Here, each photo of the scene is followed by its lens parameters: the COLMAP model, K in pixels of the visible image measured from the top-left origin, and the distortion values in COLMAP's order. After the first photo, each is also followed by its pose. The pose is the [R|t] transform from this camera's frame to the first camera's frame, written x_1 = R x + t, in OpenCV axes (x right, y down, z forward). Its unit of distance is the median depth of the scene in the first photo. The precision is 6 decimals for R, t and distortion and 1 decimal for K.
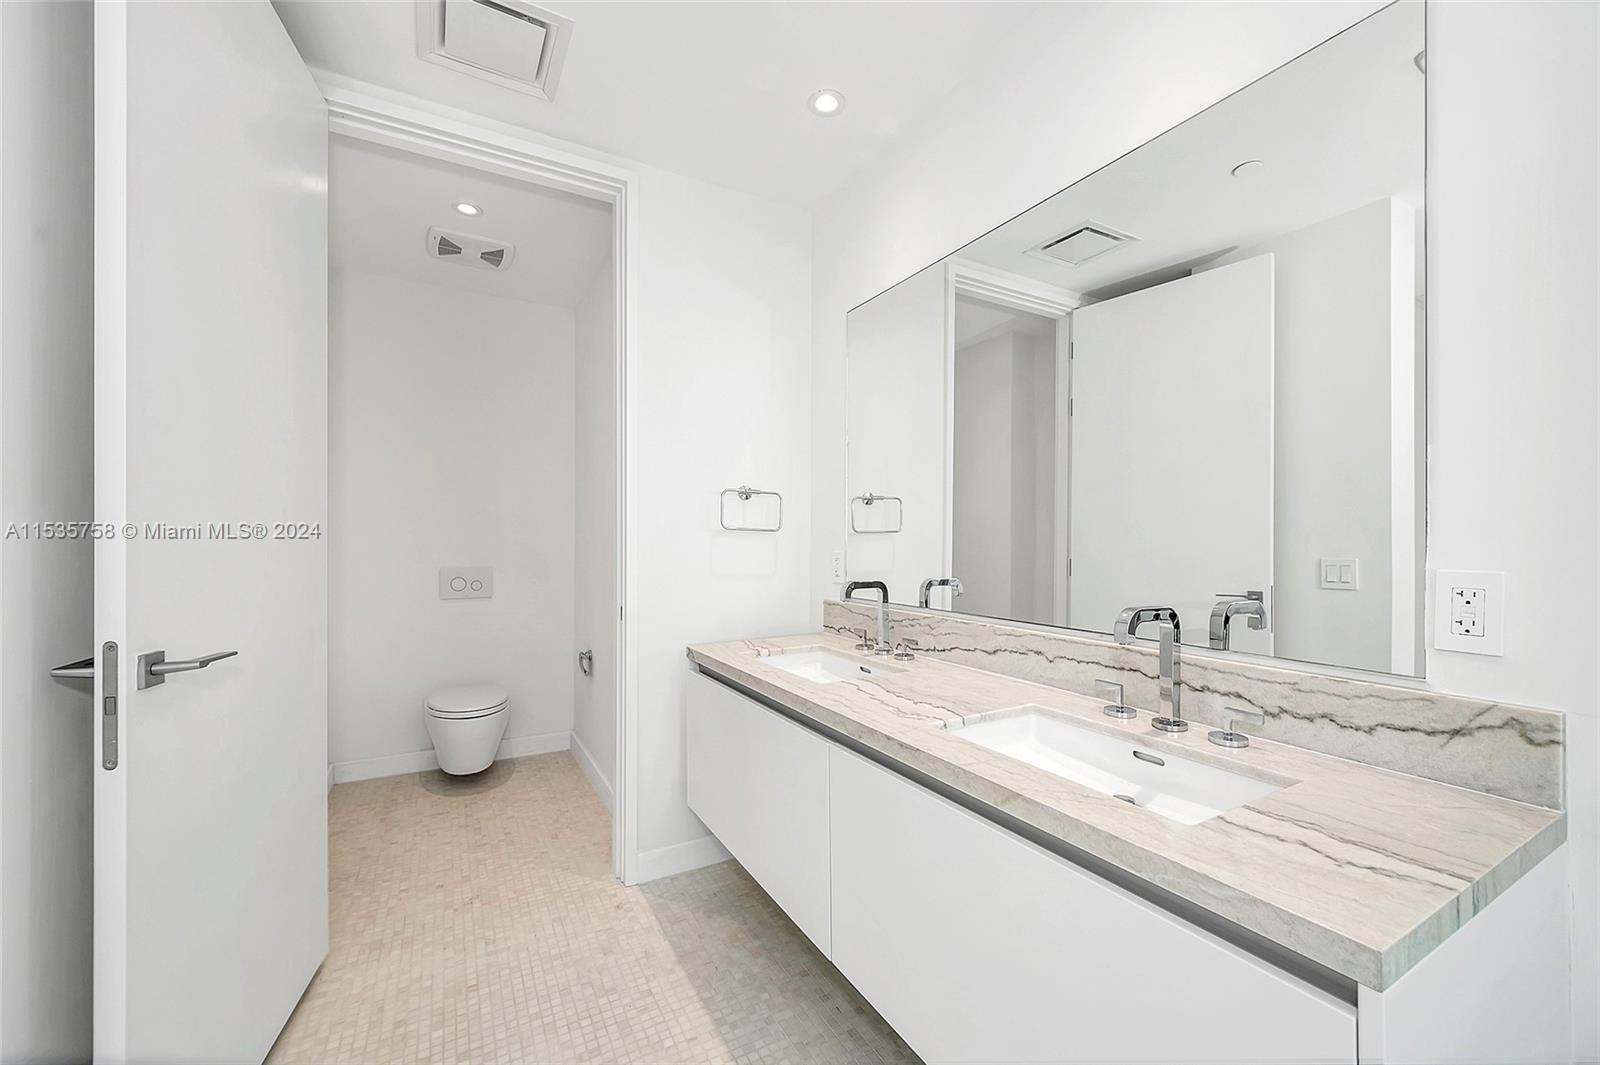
lens RADIAL K [[637.9, 0, 801.2], [0, 637.9, 544.3], [0, 0, 1]] dist [-0.000456, -0.000001]
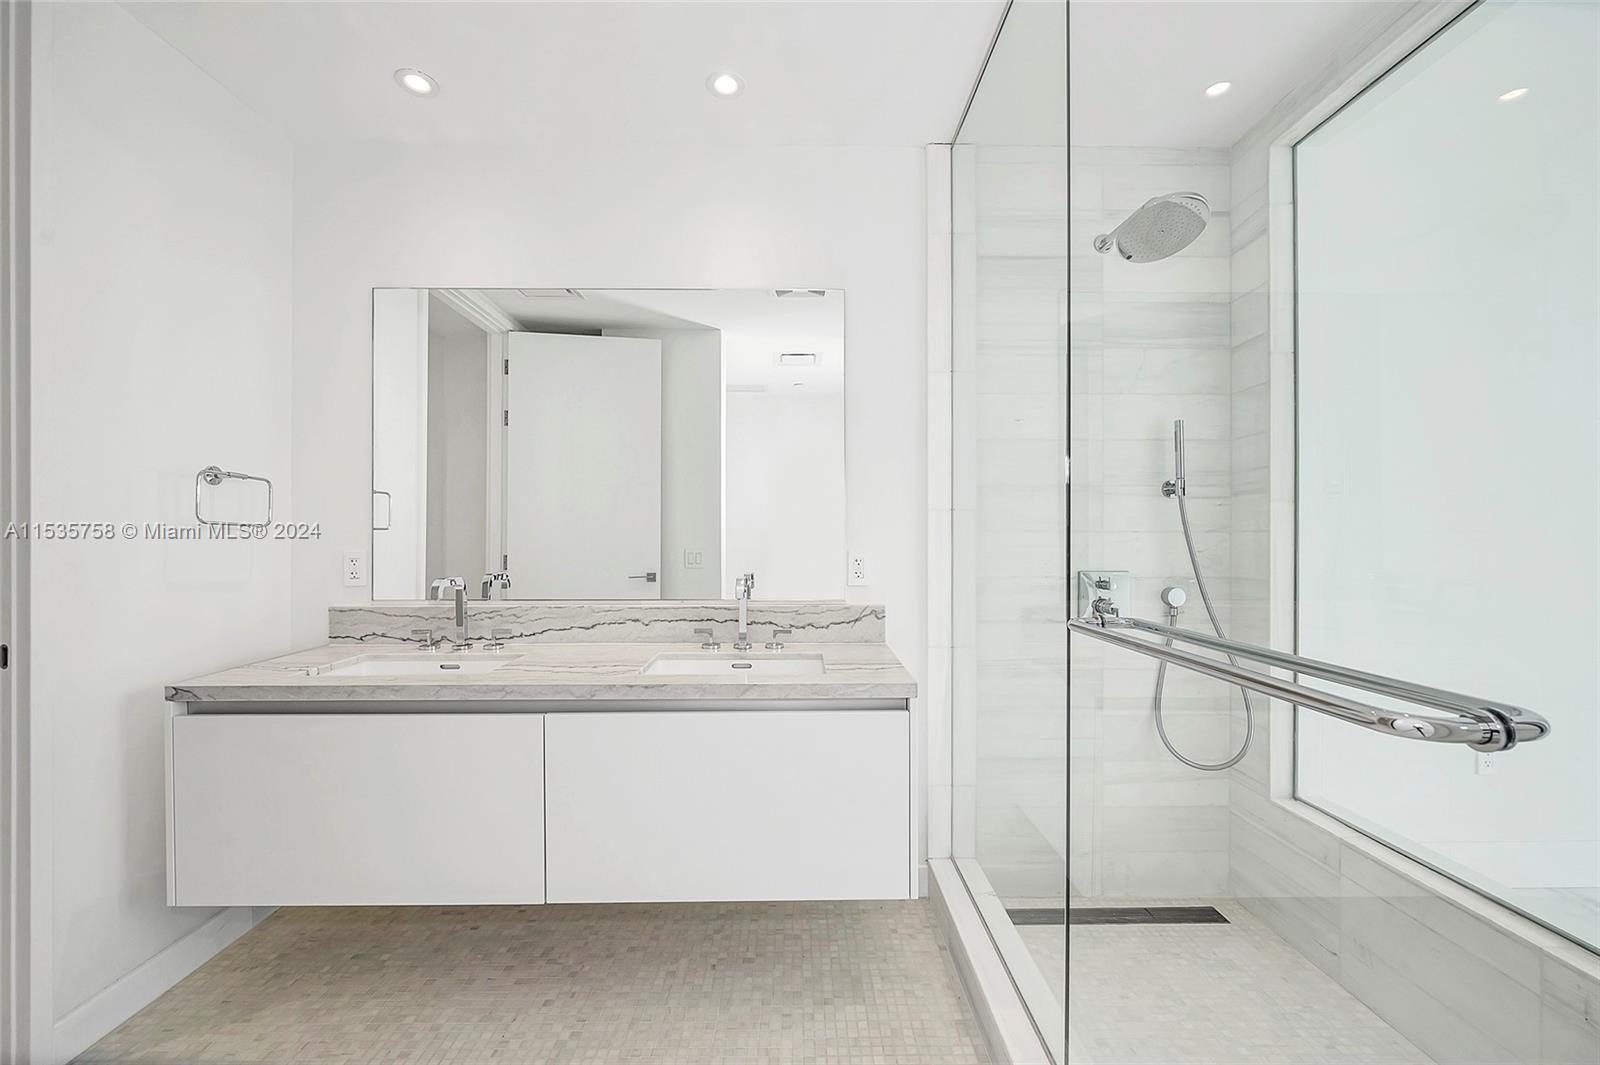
lens RADIAL K [[637.9, 0, 801.2], [0, 637.9, 544.3], [0, 0, 1]] dist [-0.000456, -0.000001]
pose [[0.478653, -0.010672, 0.877939, -0.604113], [0.007369, 0.999940, 0.008138, -0.001238], [-0.877973, 0.002574, 0.478703, 0.032654]]
